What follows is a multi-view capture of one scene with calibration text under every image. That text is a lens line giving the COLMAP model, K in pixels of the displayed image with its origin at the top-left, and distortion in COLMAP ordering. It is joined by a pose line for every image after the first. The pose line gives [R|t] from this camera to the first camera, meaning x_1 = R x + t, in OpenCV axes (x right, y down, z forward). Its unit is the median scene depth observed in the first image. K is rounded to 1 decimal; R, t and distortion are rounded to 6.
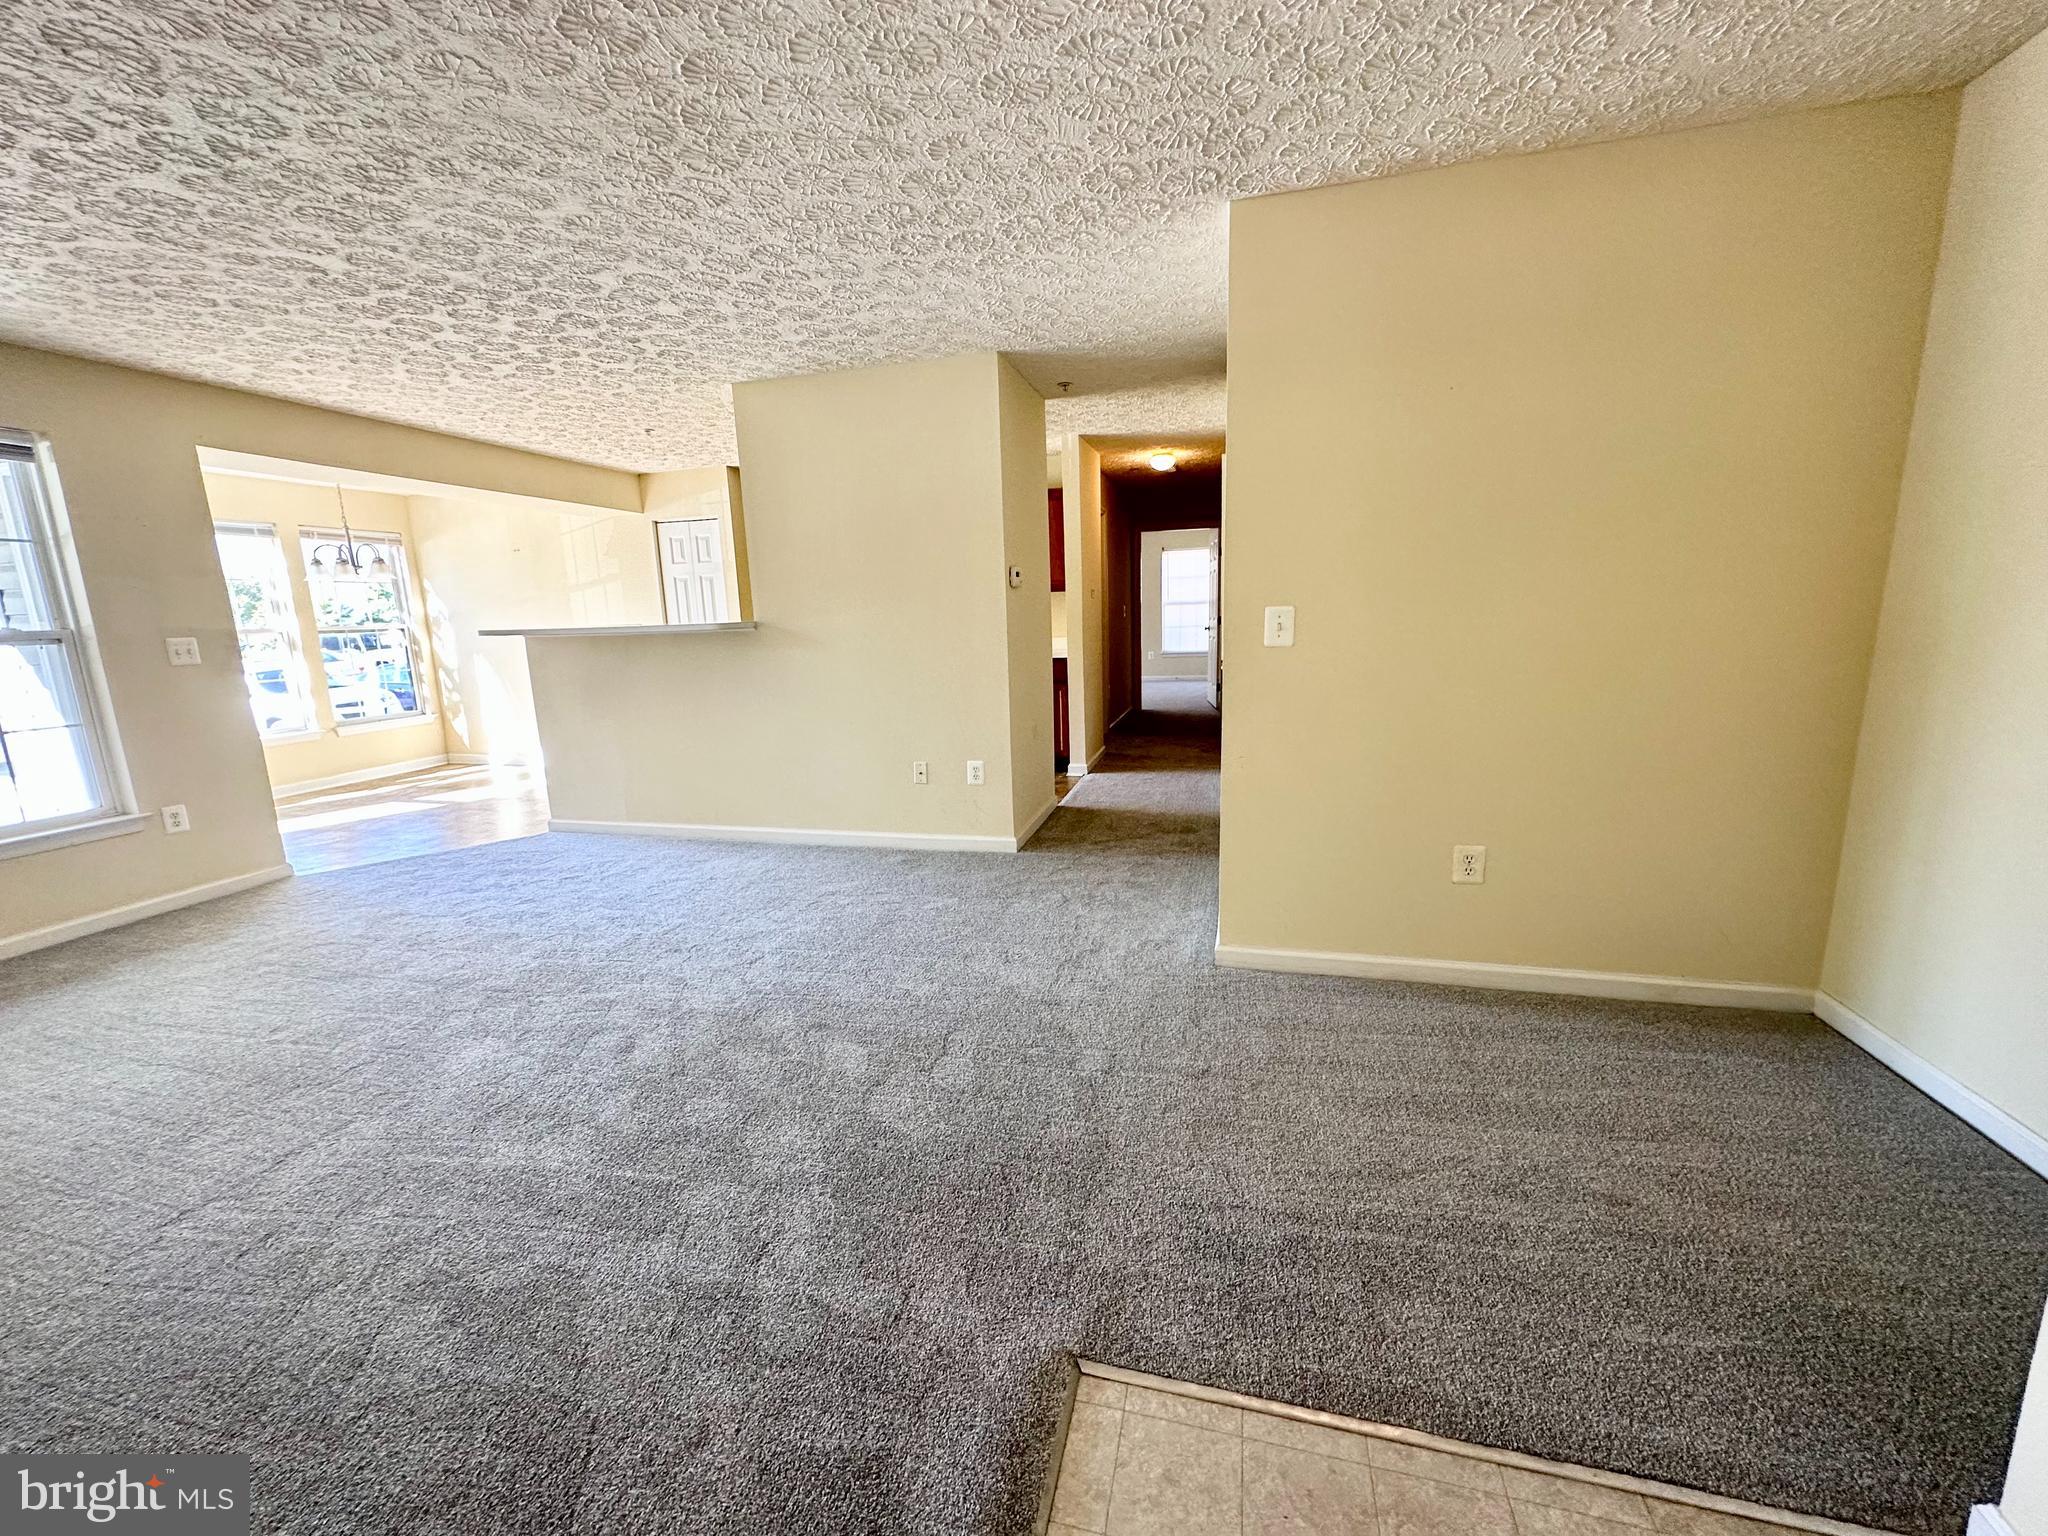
lens RADIAL K [[820.7, 0, 1024.2], [0, 820.7, 766.7], [0, 0, 1]] dist [-0.002151, 0.000268]
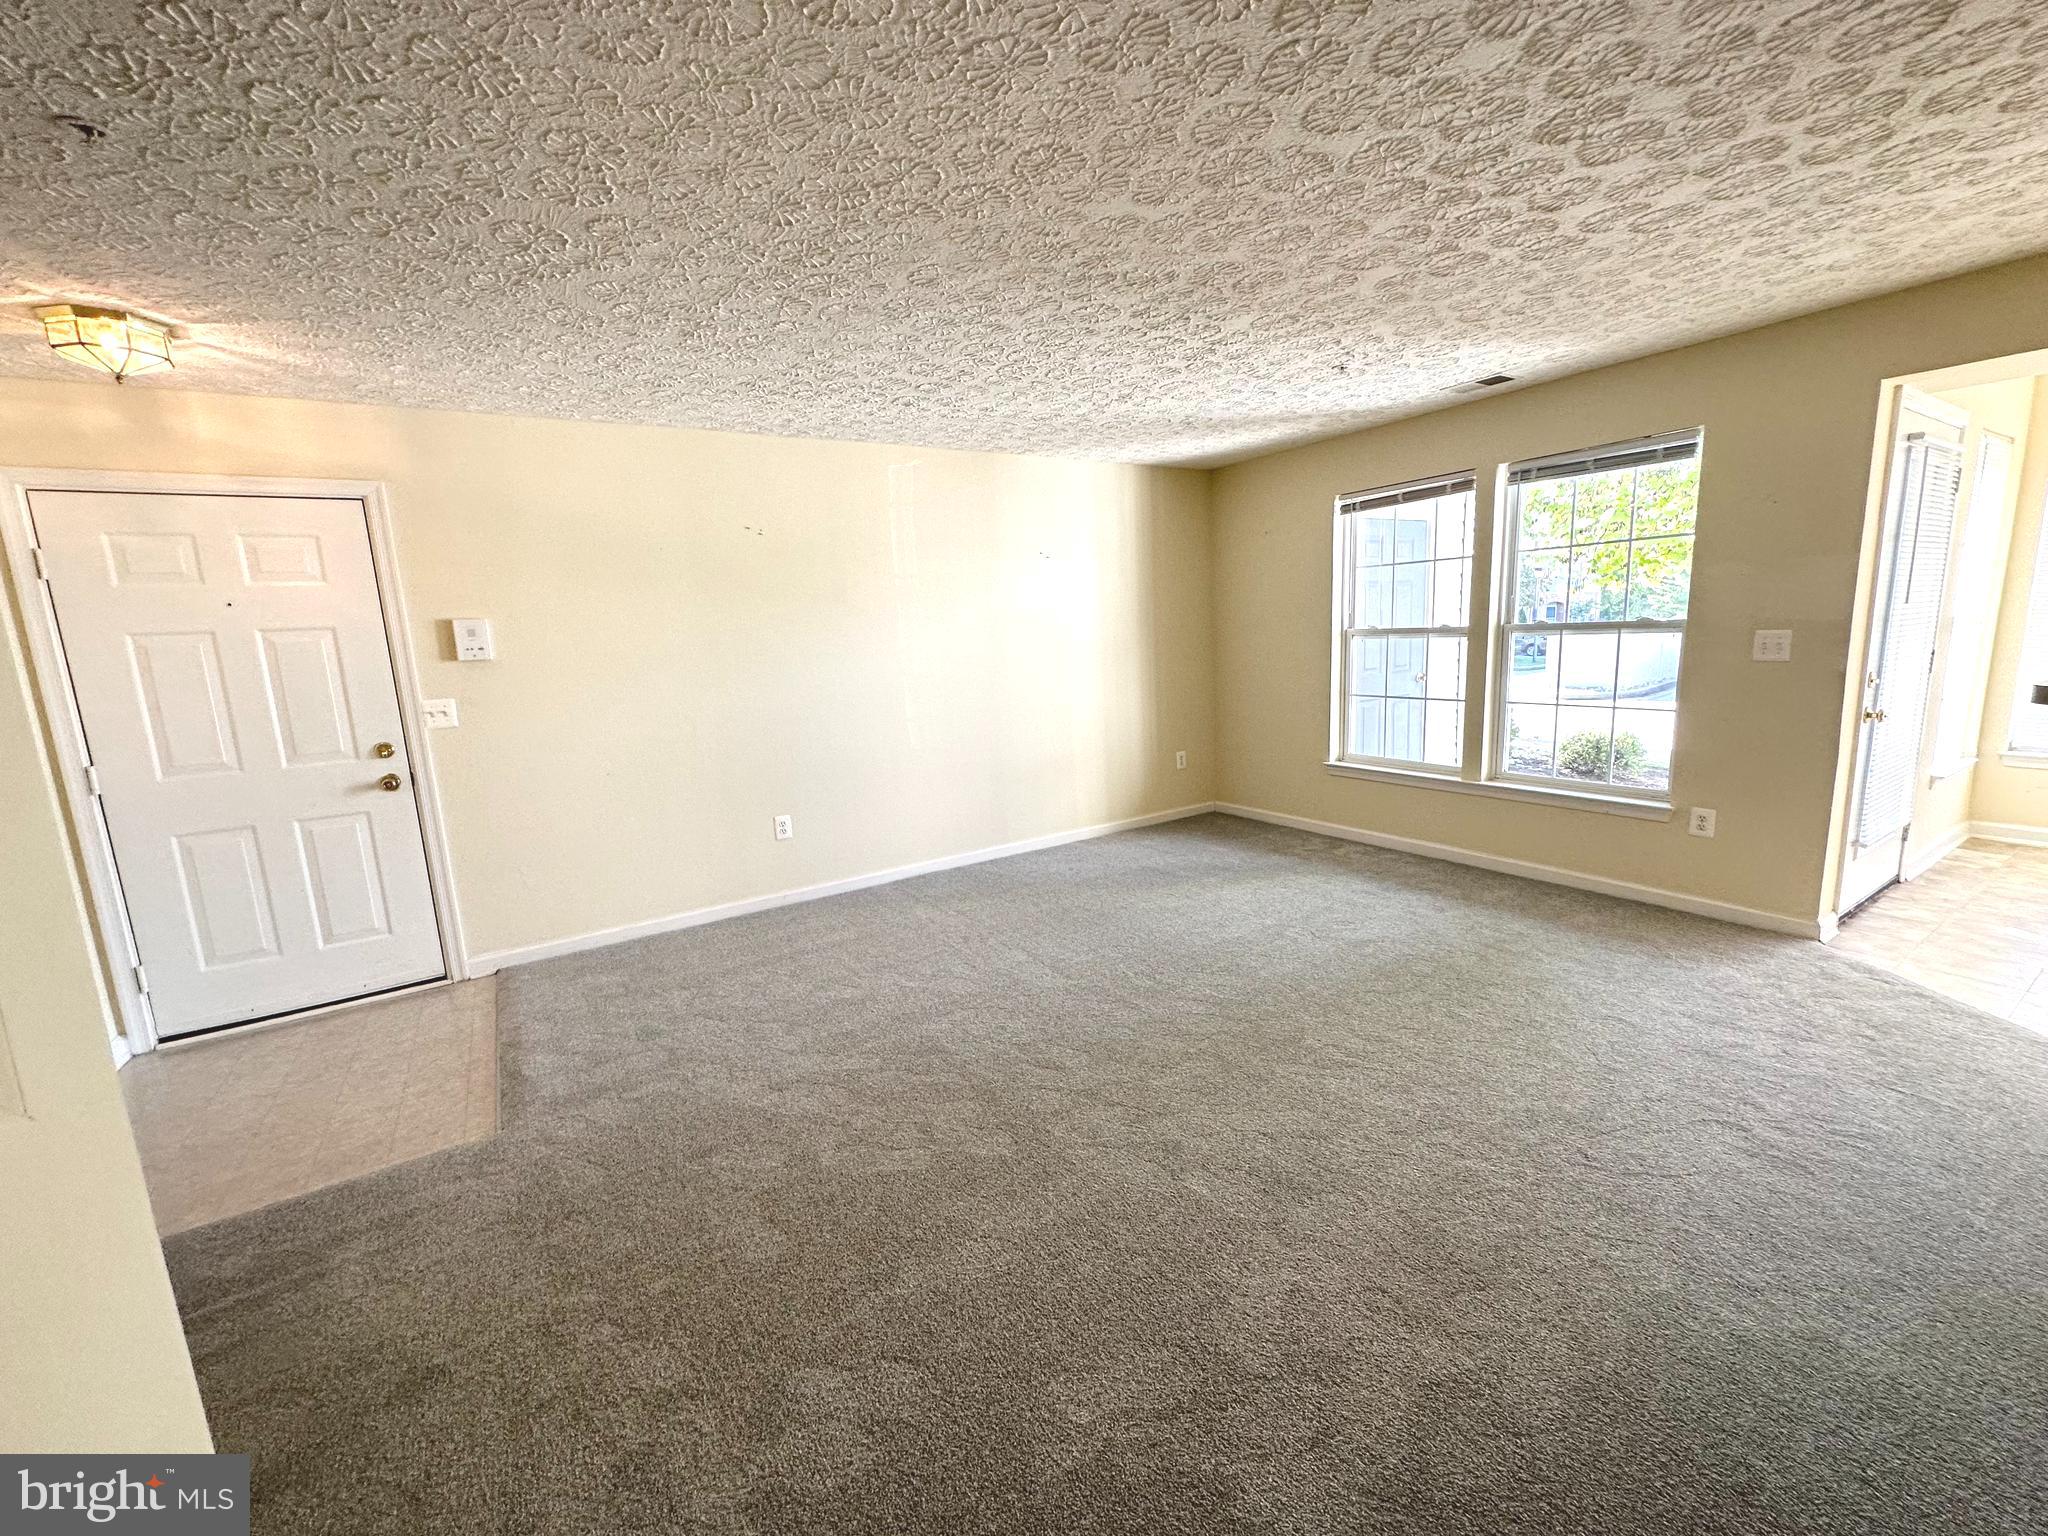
lens RADIAL K [[820.7, 0, 1027.4], [0, 820.7, 762.9], [0, 0, 1]] dist [-0.002151, 0.000268]
pose [[-0.672349, 0.183805, -0.717052, 0.168028], [-0.070114, 0.948513, 0.308880, -0.266185], [0.736907, 0.257950, -0.624844, 1.123026]]
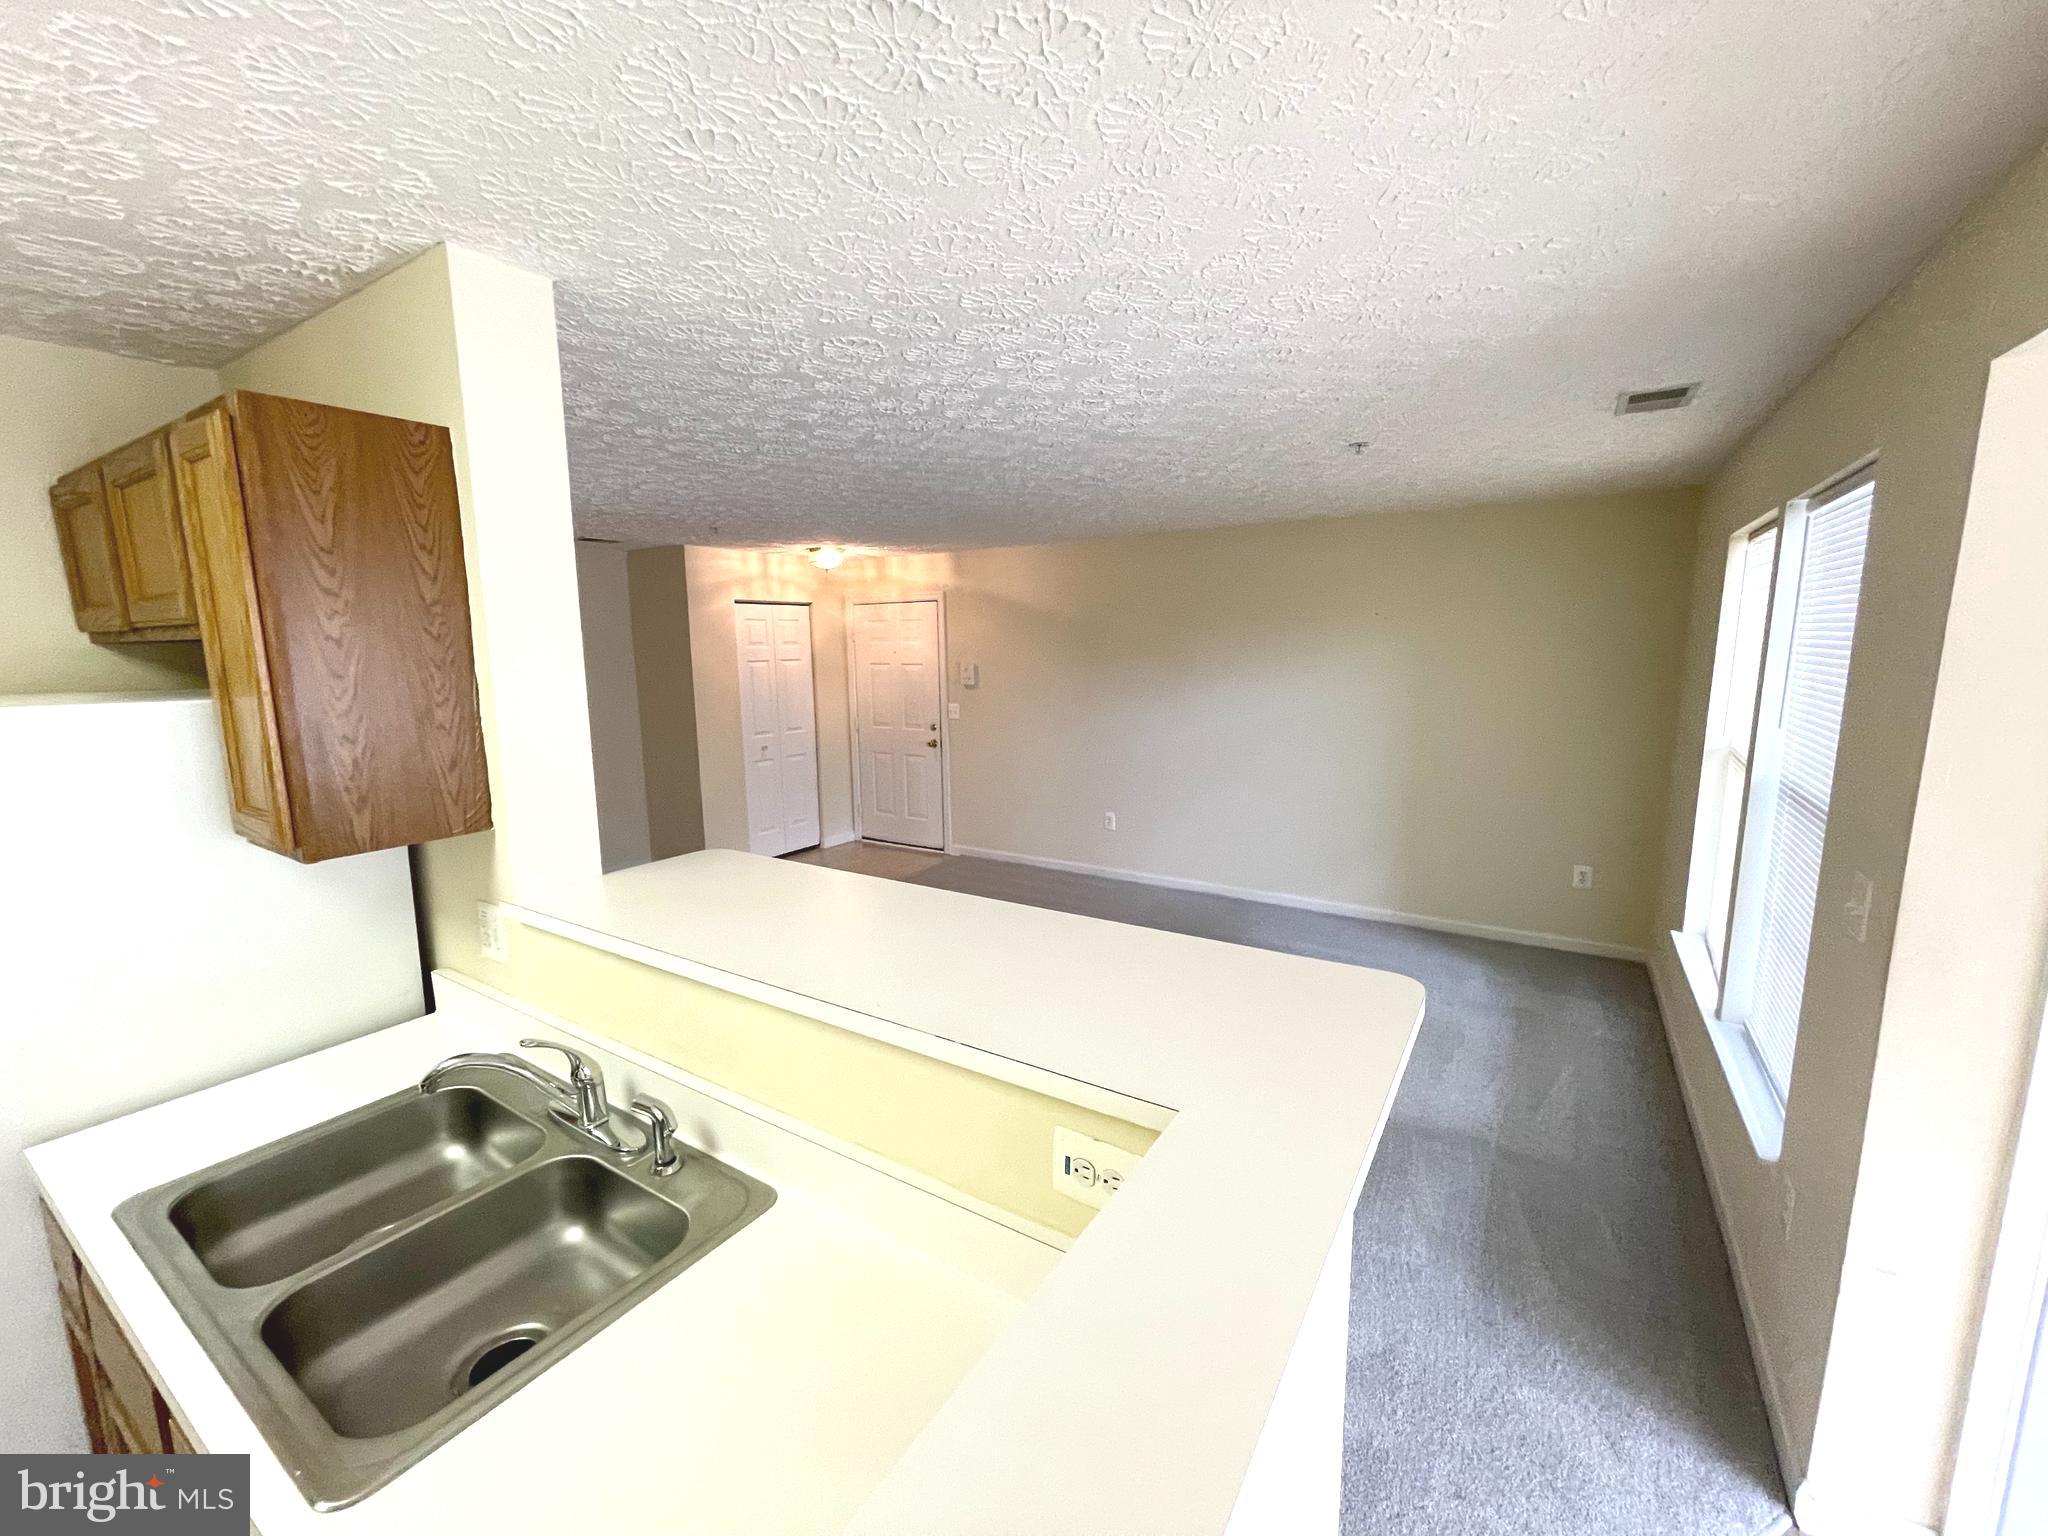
lens RADIAL K [[830.6, 0, 1022.0], [0, 830.6, 771.5], [0, 0, 1]] dist [0.002125, 0.000523]
pose [[-0.951600, -0.004796, 0.307302, -0.843565], [0.099075, 0.941714, 0.321495, -0.436352], [-0.290932, 0.336380, -0.895660, 1.674472]]
